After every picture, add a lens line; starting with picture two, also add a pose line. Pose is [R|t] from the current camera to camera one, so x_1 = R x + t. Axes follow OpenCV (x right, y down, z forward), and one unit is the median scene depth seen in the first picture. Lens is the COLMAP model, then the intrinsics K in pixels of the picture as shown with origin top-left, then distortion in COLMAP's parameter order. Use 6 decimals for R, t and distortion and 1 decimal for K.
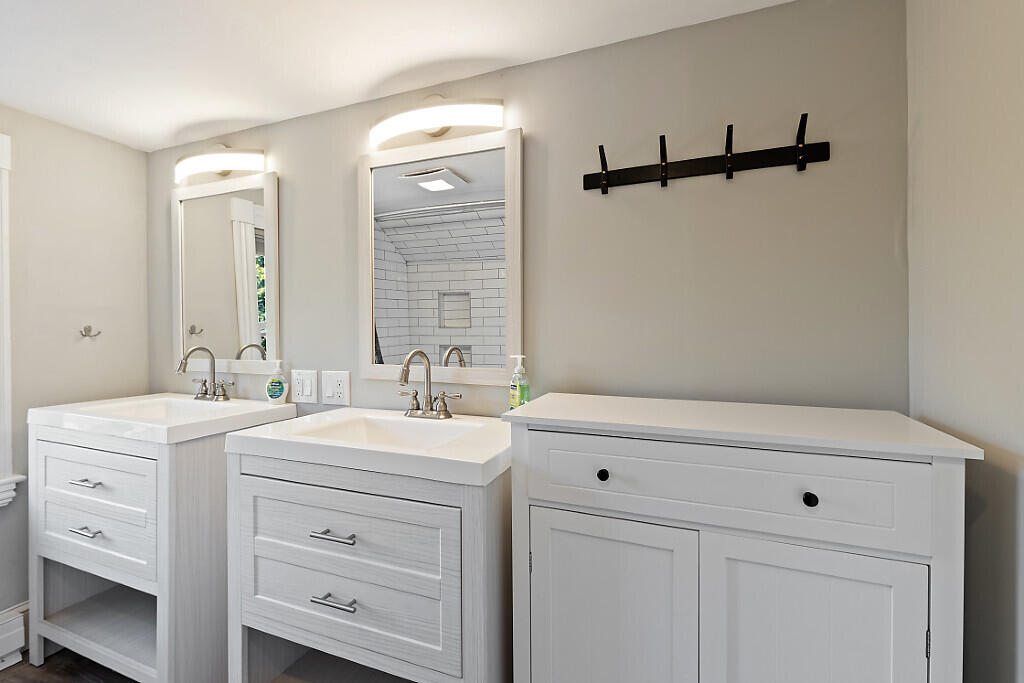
lens RADIAL K [[468.2, 0, 508.9], [0, 468.2, 332.2], [0, 0, 1]] dist [-0.001695, -0.001481]
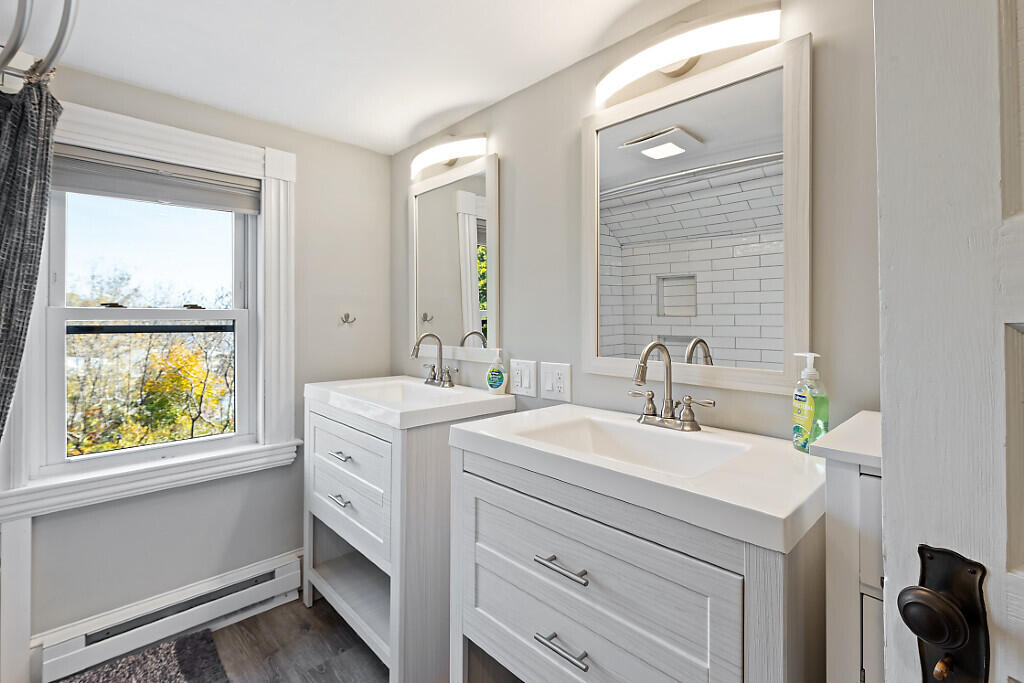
lens RADIAL K [[468.2, 0, 508.5], [0, 468.2, 318.9], [0, 0, 1]] dist [-0.001695, -0.001481]
pose [[0.910322, 0.003975, -0.413881, -0.082138], [-0.006442, 0.999969, -0.004564, 0.003510], [0.413850, 0.006821, 0.910319, 0.144617]]
